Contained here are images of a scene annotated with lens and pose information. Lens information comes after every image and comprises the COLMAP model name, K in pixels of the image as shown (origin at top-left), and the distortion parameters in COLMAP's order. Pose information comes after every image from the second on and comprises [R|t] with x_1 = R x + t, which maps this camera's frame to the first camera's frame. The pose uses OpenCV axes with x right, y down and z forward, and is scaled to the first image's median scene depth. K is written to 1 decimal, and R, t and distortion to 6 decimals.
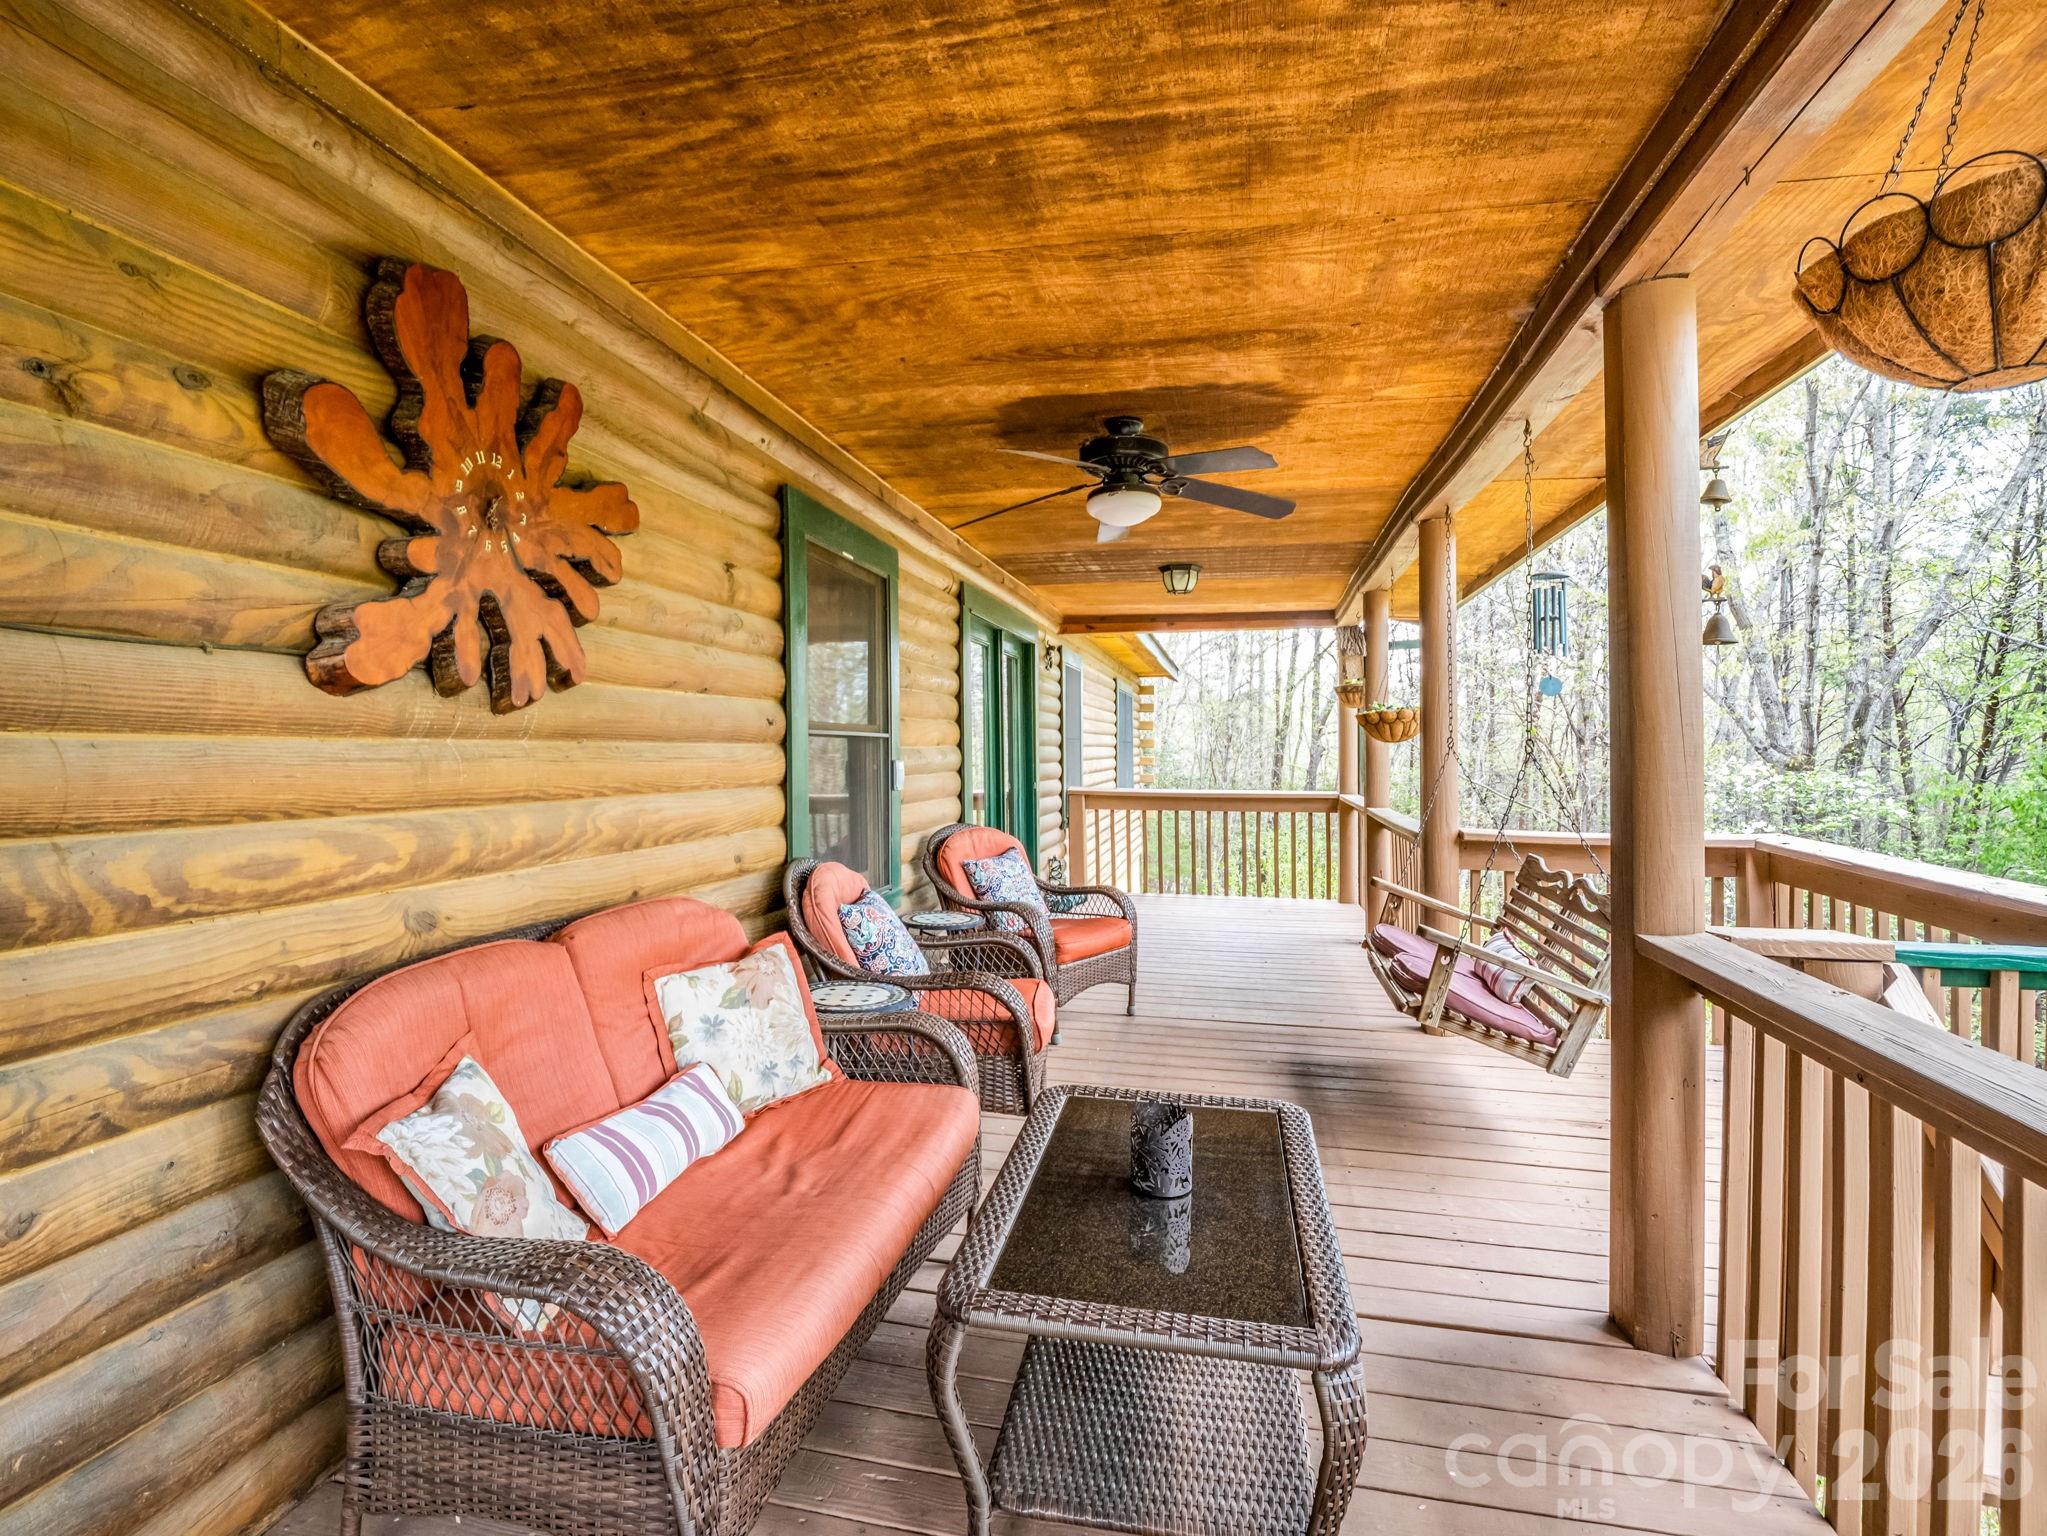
lens RADIAL K [[1042.9, 0, 1010.5], [0, 1042.9, 768.0], [0, 0, 1]] dist [-0.000568, -0.000465]
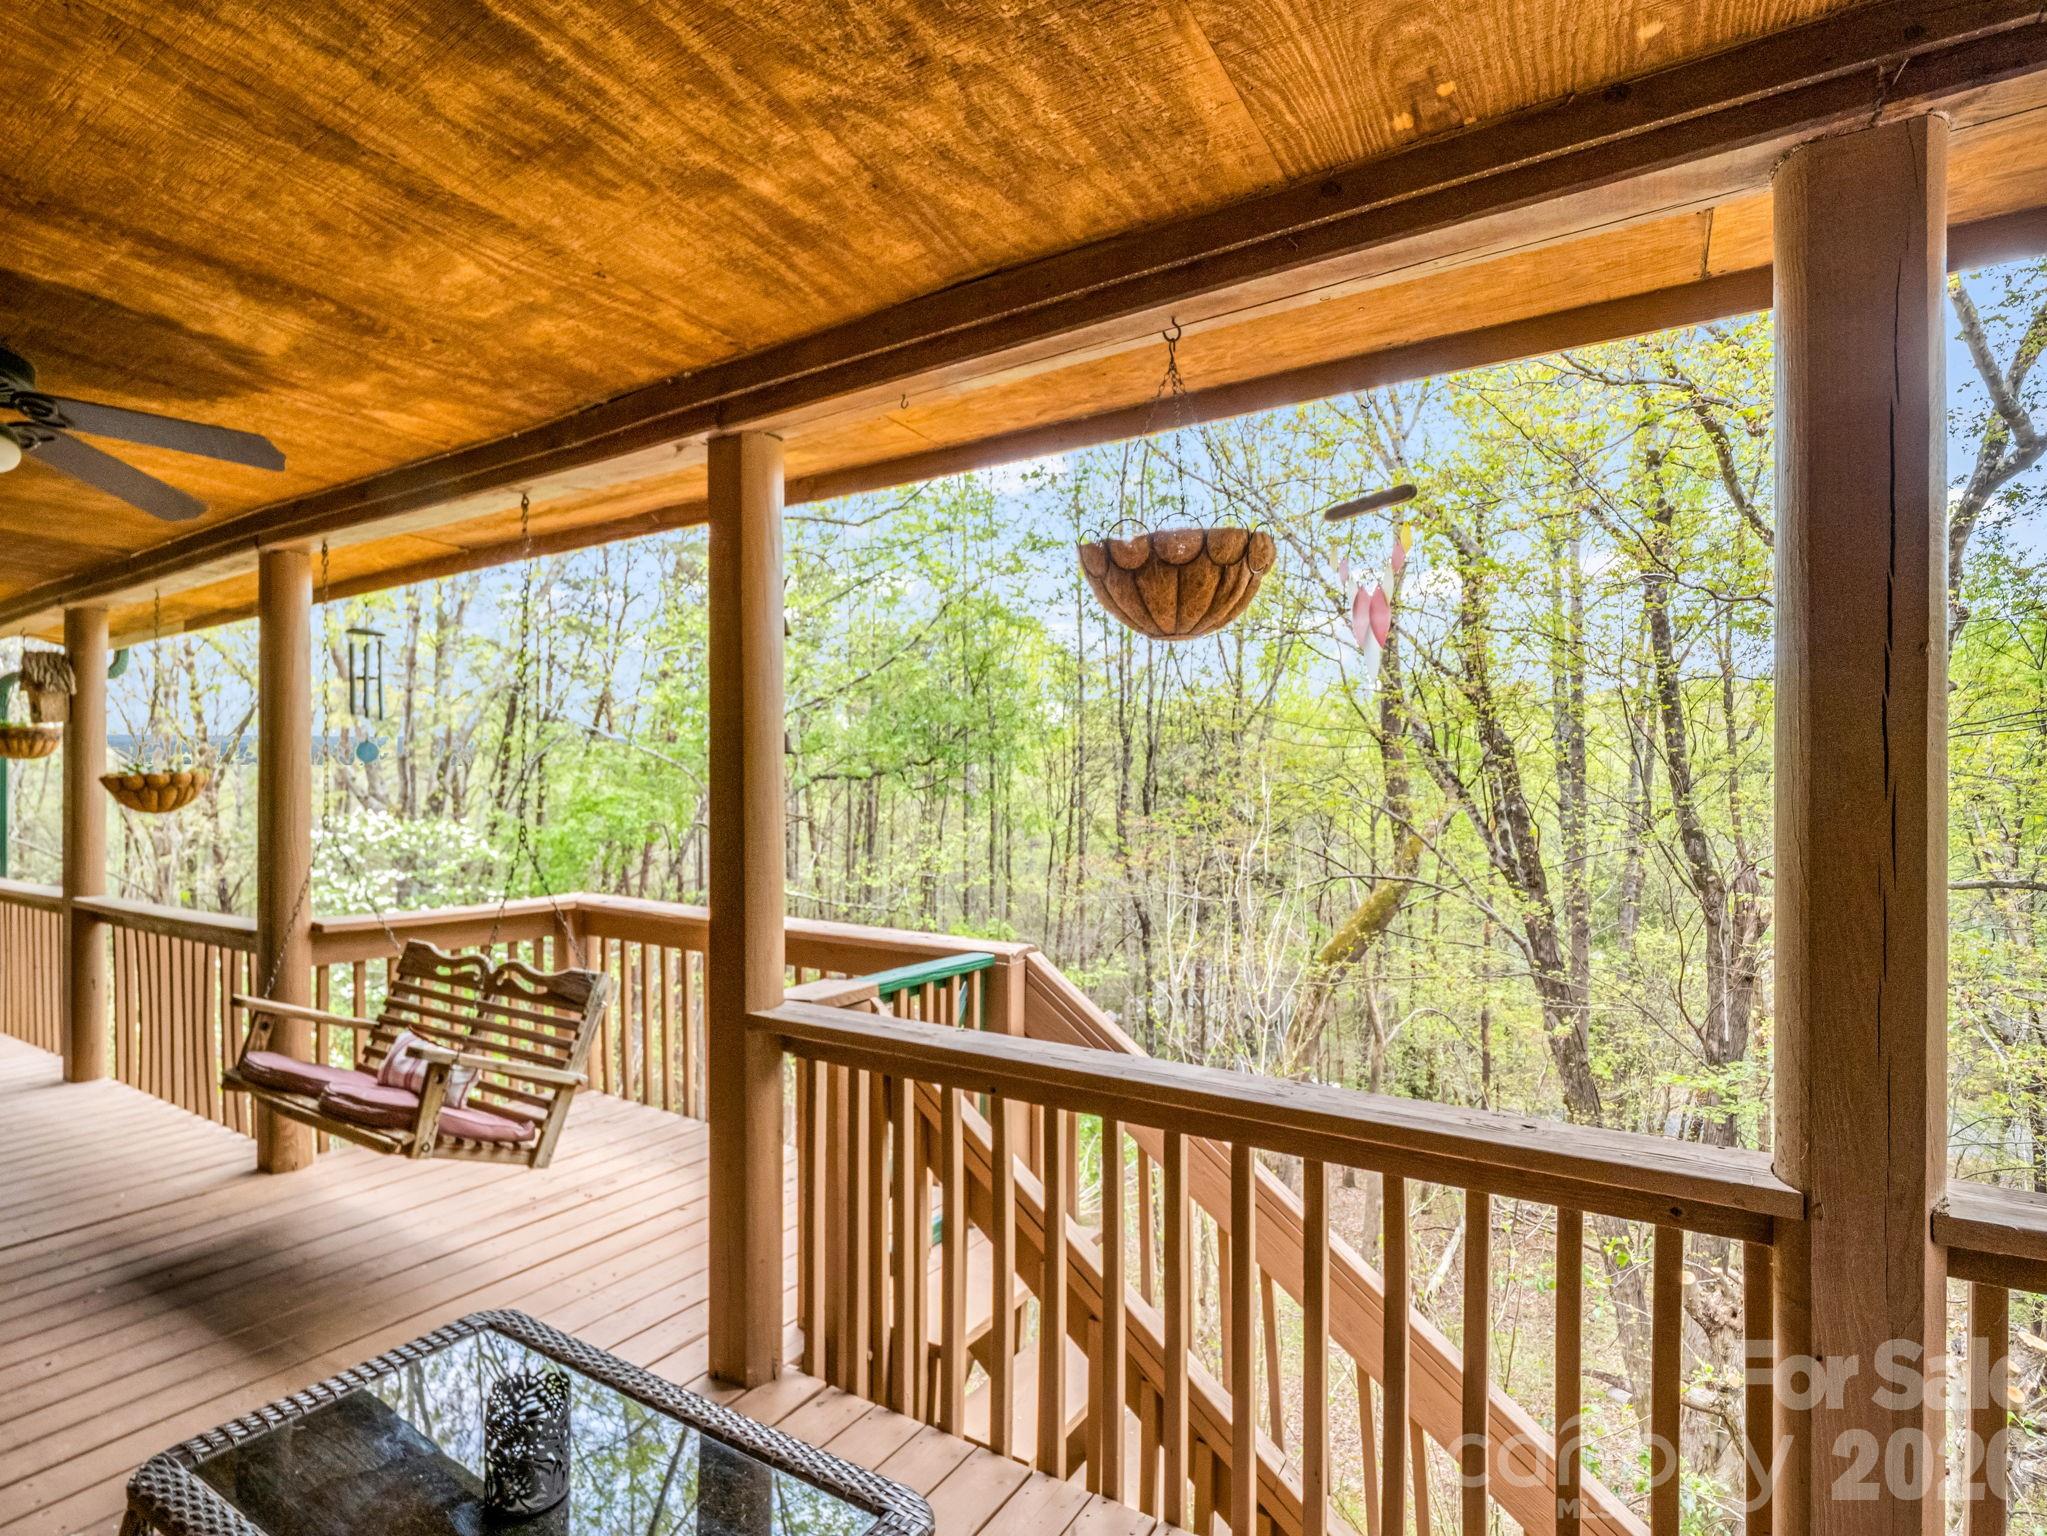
lens RADIAL K [[1042.9, 0, 1012.4], [0, 1042.9, 785.5], [0, 0, 1]] dist [-0.000568, -0.000465]
pose [[0.357689, 0.009688, 0.933790, -0.229332], [0.015109, 0.999755, -0.016160, -0.040688], [-0.933718, 0.019889, 0.357455, 0.229879]]
